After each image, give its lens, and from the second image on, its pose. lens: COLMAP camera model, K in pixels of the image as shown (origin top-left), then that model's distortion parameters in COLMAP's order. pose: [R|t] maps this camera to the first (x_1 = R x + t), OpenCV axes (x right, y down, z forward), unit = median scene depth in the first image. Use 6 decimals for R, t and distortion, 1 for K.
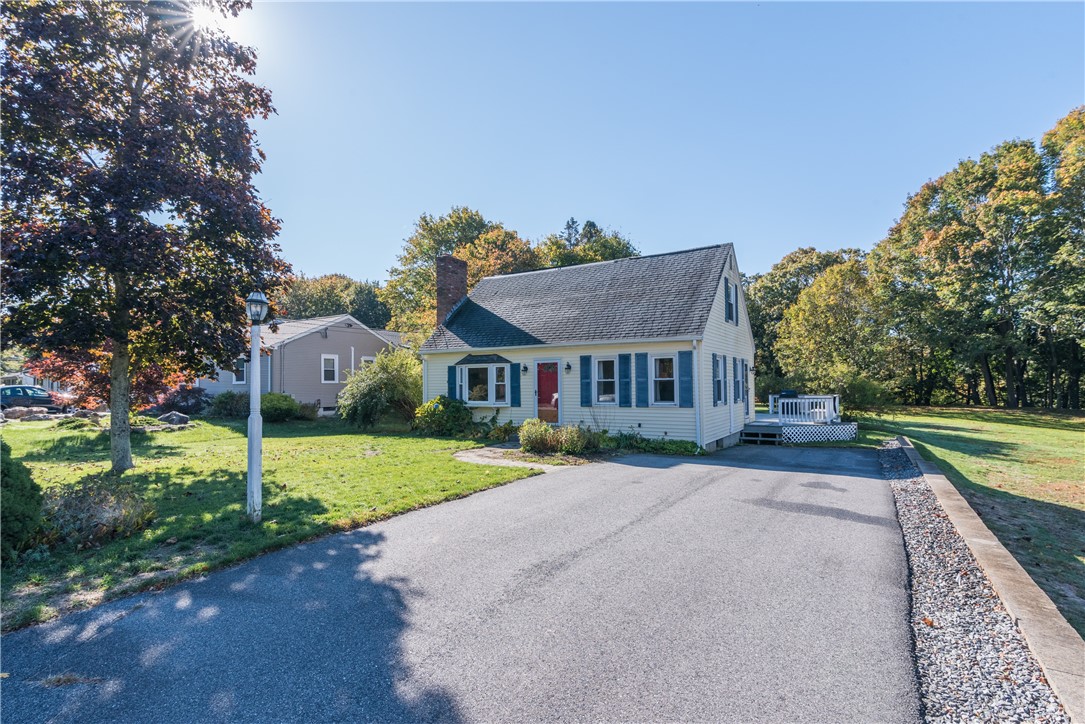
lens RADIAL K [[534.9, 0, 539.2], [0, 534.9, 368.0], [0, 0, 1]] dist [0.000248, 0.001507]
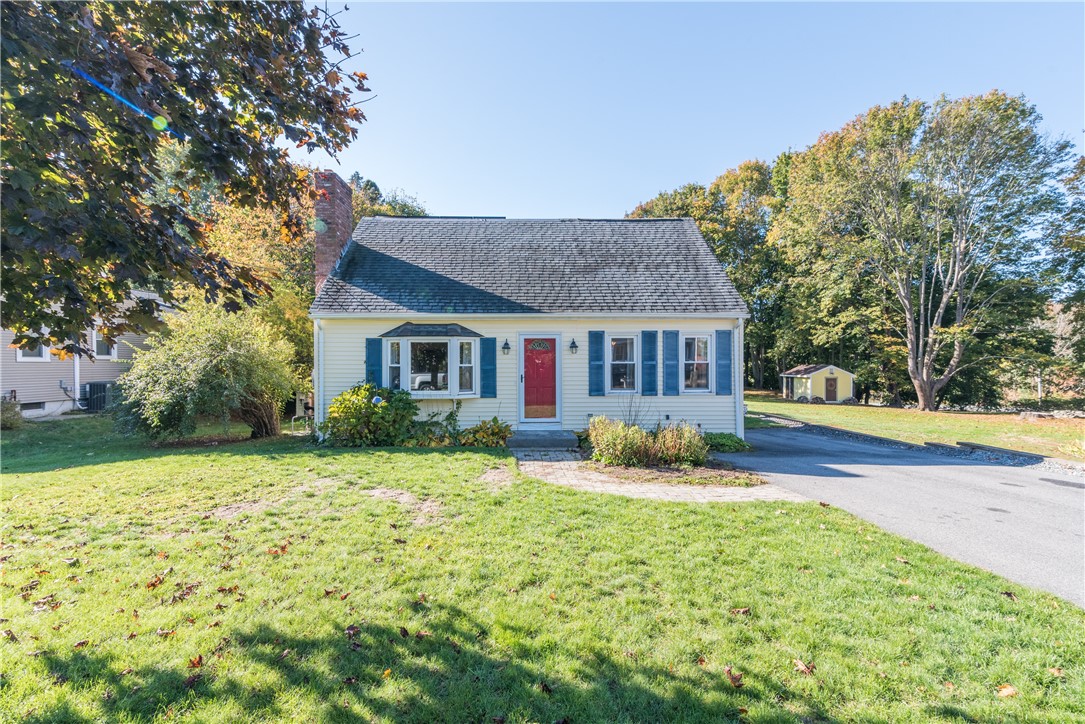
lens RADIAL K [[507.7, 0, 538.0], [0, 507.7, 361.4], [0, 0, 1]] dist [-0.002558, -0.000229]
pose [[0.841433, 0.009895, 0.540270, -0.291674], [-0.023302, 0.999567, 0.017983, 0.007375], [-0.539858, -0.027721, 0.841299, 0.315919]]
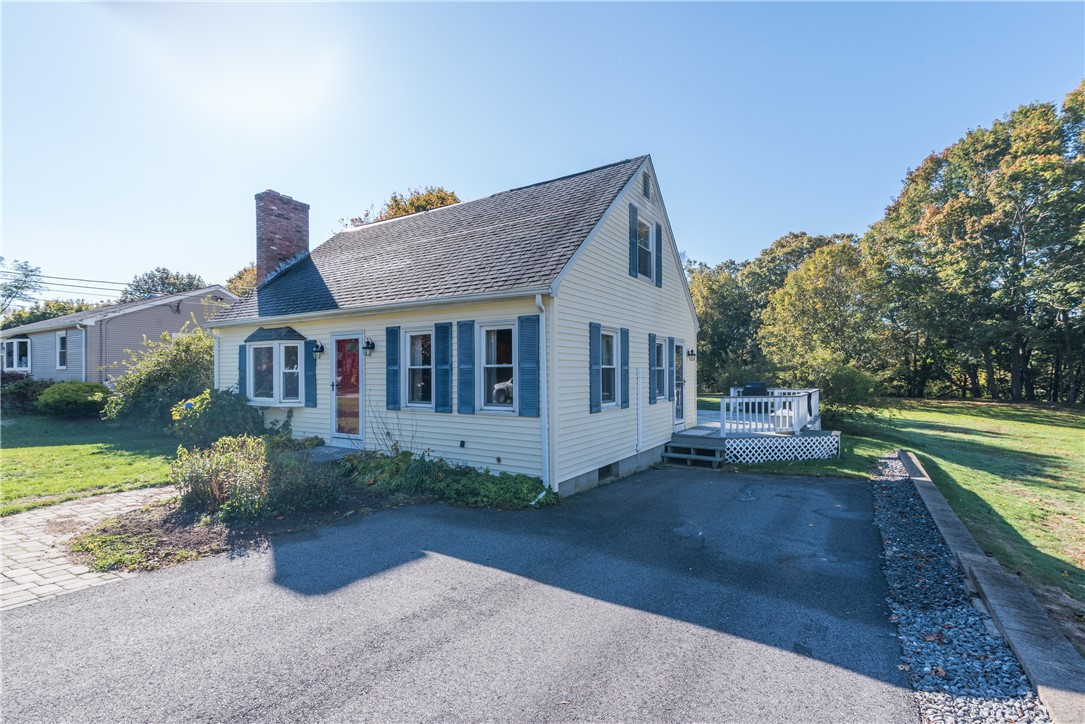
lens RADIAL K [[494.7, 0, 544.6], [0, 494.7, 370.0], [0, 0, 1]] dist [0.011400, -0.000543]
pose [[0.999892, 0.007039, -0.012863, 0.201872], [-0.006696, 0.999625, 0.026569, 0.007490], [0.013045, -0.026480, 0.999564, 0.326250]]
